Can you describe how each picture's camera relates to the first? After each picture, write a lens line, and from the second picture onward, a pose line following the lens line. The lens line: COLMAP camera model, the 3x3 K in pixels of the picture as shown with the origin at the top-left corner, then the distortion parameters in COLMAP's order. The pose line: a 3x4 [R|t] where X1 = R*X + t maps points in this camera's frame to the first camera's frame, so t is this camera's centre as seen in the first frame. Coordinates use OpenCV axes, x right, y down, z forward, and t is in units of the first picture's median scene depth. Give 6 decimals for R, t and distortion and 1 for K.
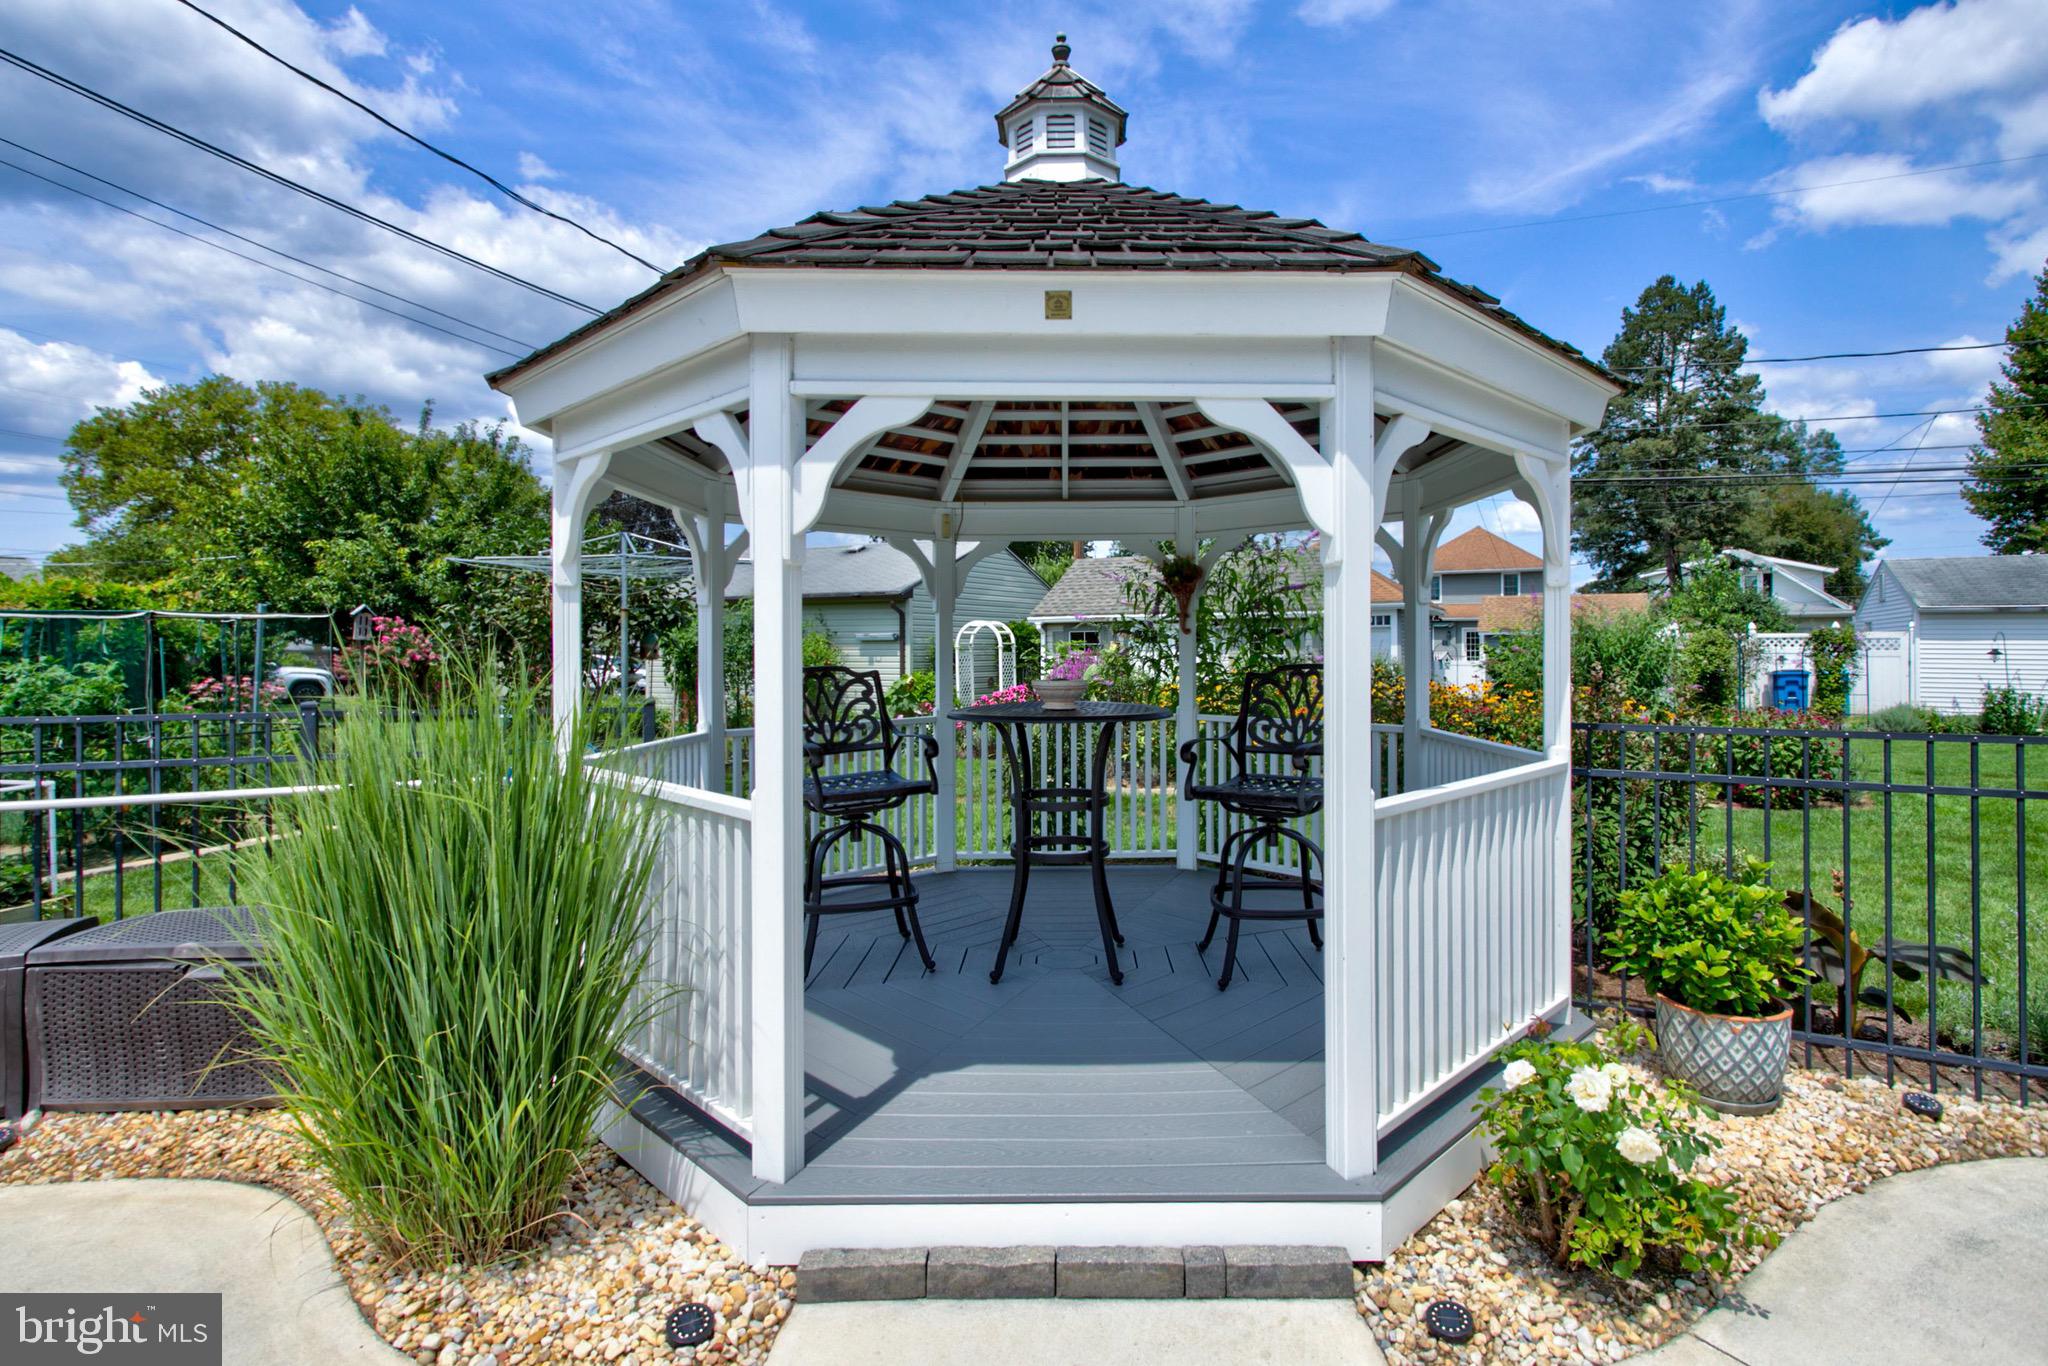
lens RADIAL K [[1025.9, 0, 1075.2], [0, 1025.9, 644.5], [0, 0, 1]] dist [0.014885, 0.000807]
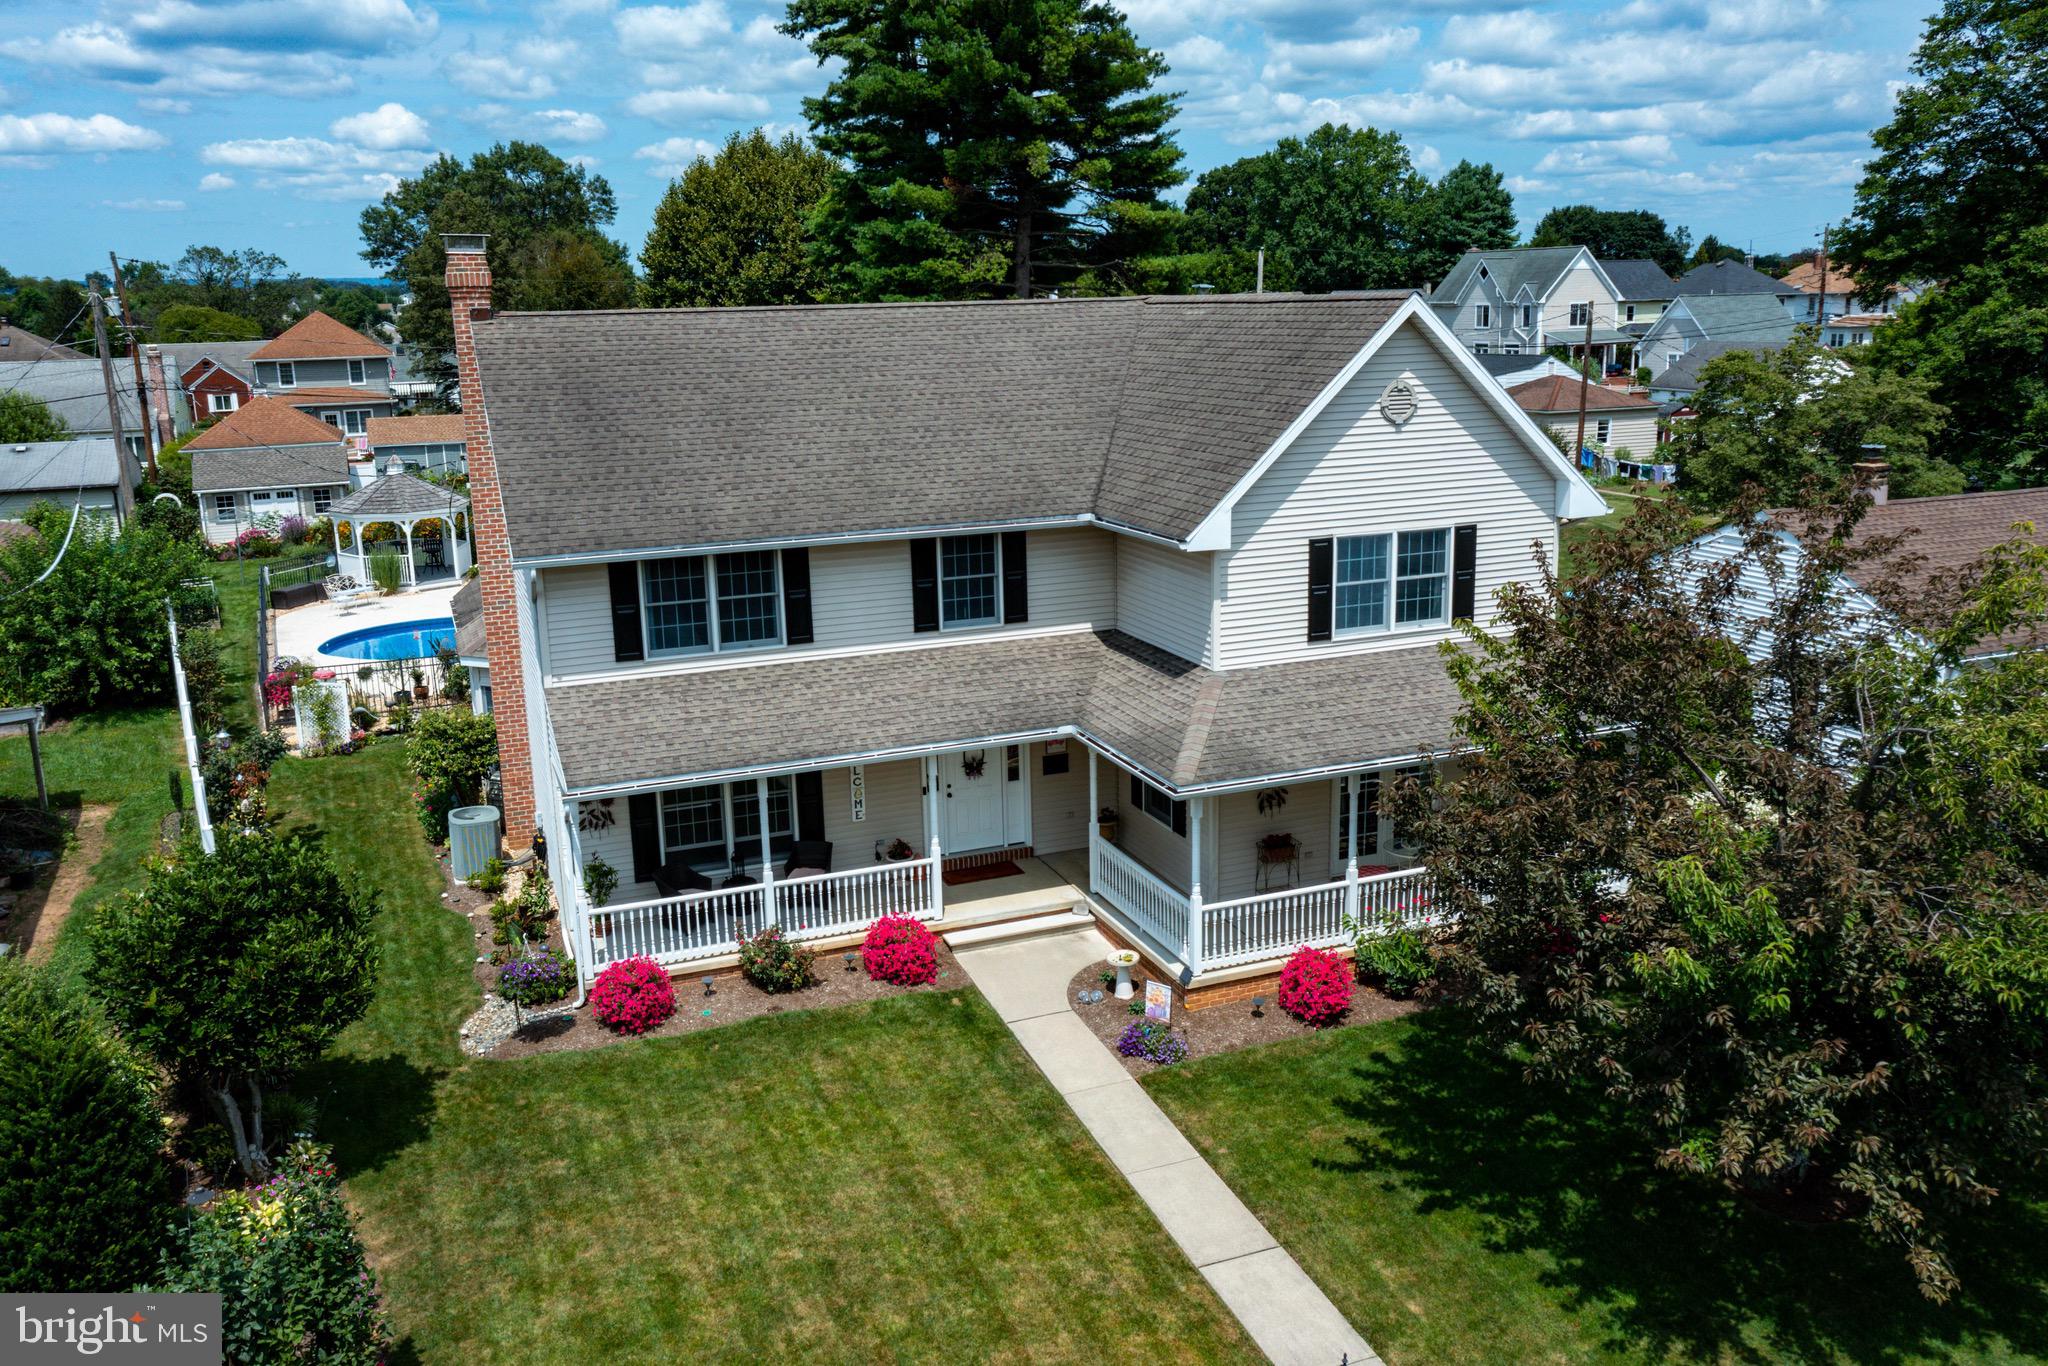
lens RADIAL K [[1595.9, 0, 1024.0], [0, 1595.9, 683.0], [0, 0, 1]] dist [-0.018916, -0.000737]
pose [[0.669605, -0.184734, 0.719377, -1.145715], [0.017017, 0.972135, 0.233802, -0.328021], [-0.742523, -0.144314, 0.654090, -2.093331]]
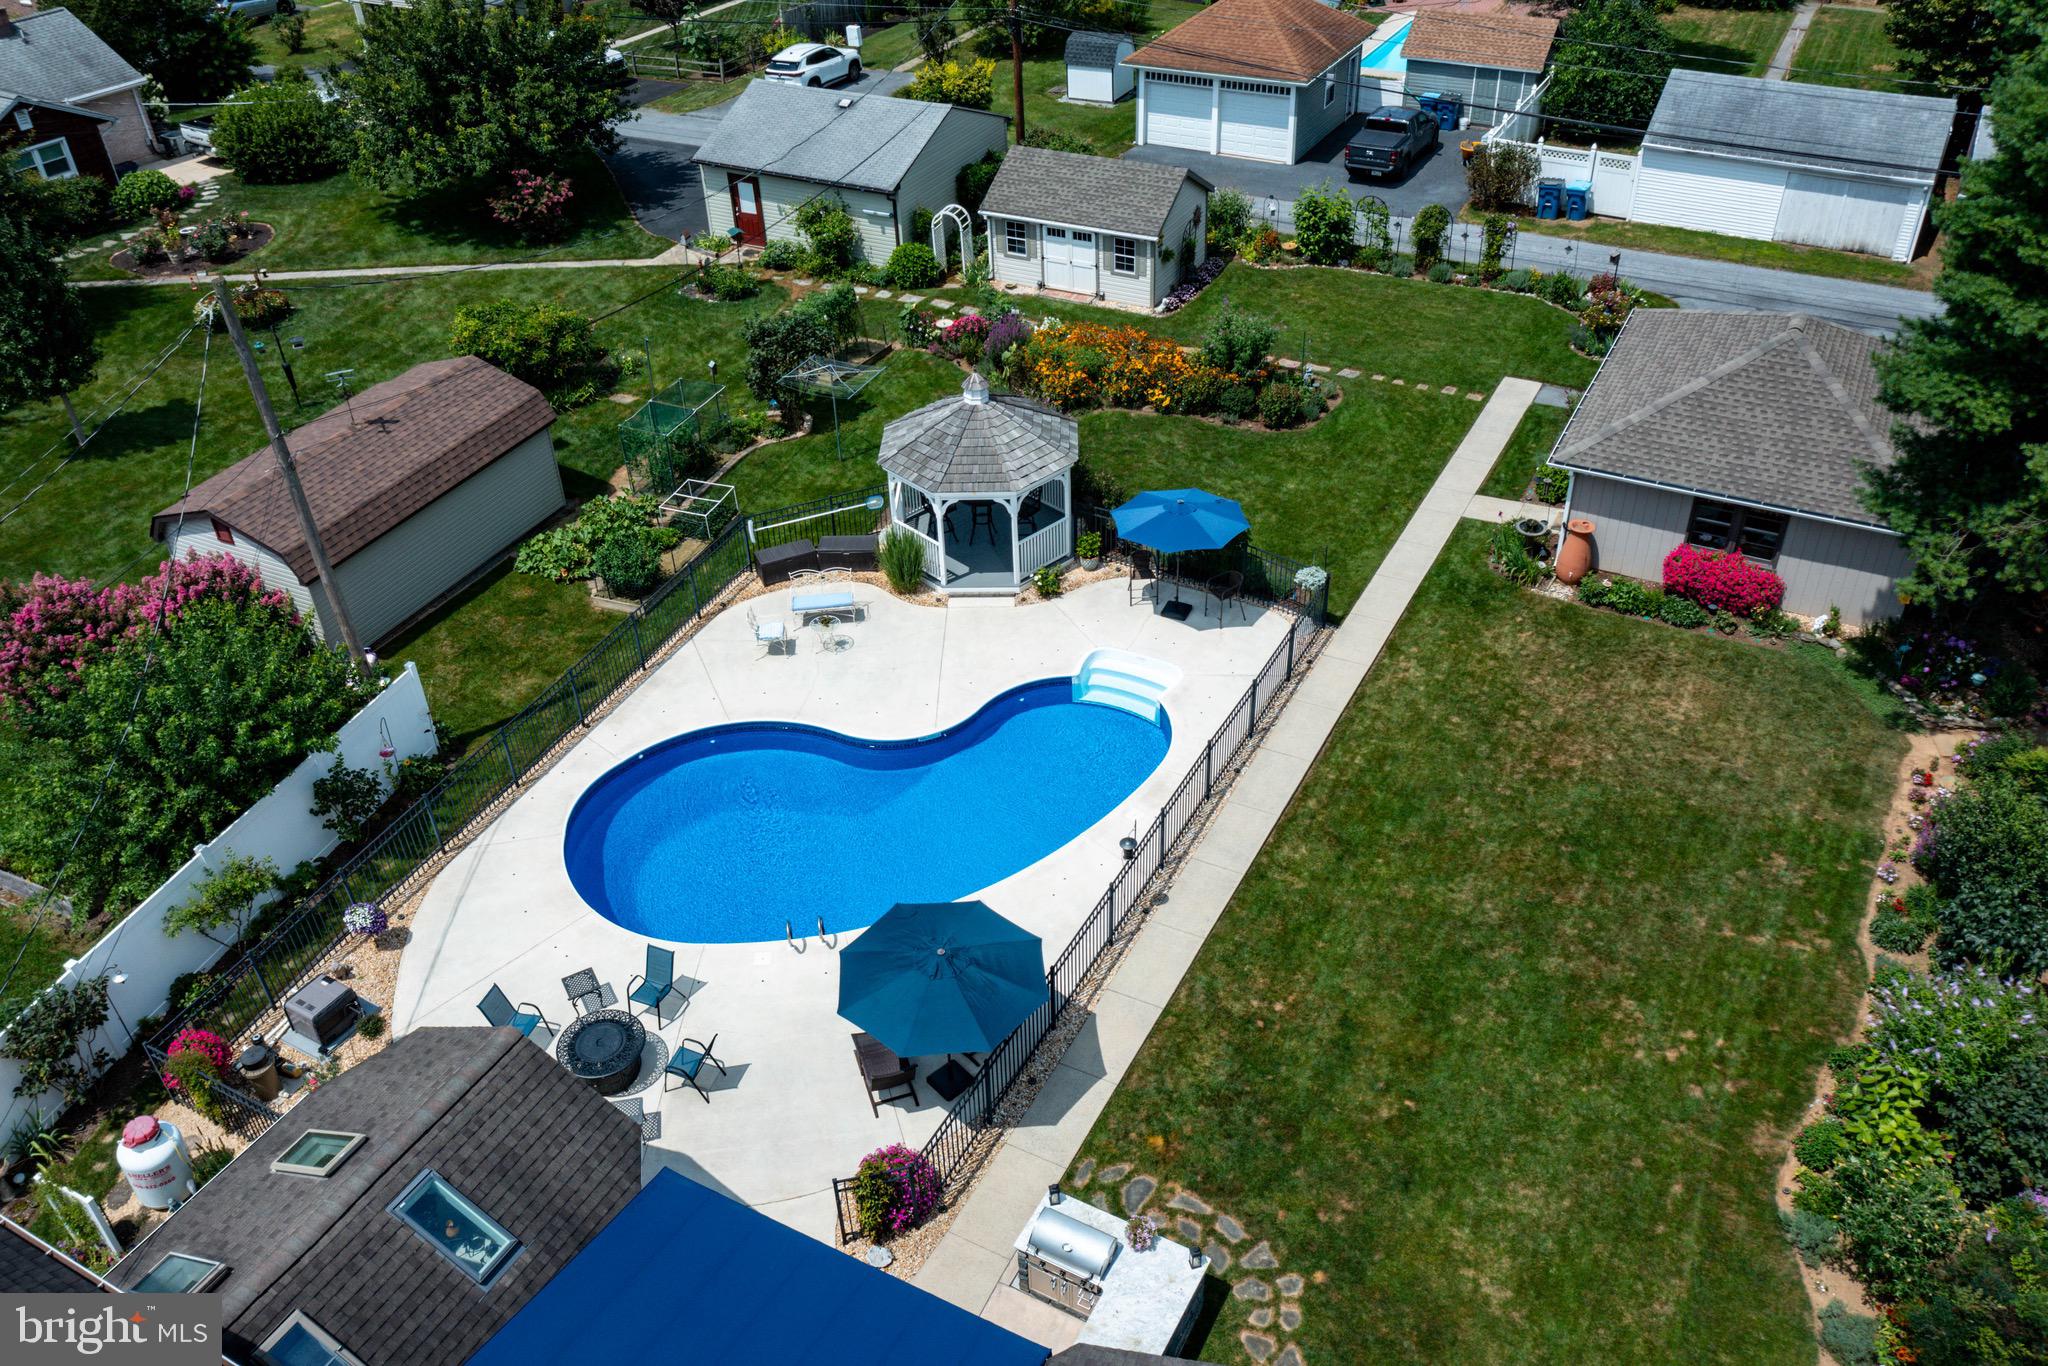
lens RADIAL K [[1595.9, 0, 1024.0], [0, 1595.9, 683.0], [0, 0, 1]] dist [-0.018916, -0.000737]
pose [[0.999069, -0.005524, -0.042796, 0.108404], [0.030048, 0.800875, 0.598077, -0.795259], [0.030970, -0.598805, 0.800295, -1.186831]]
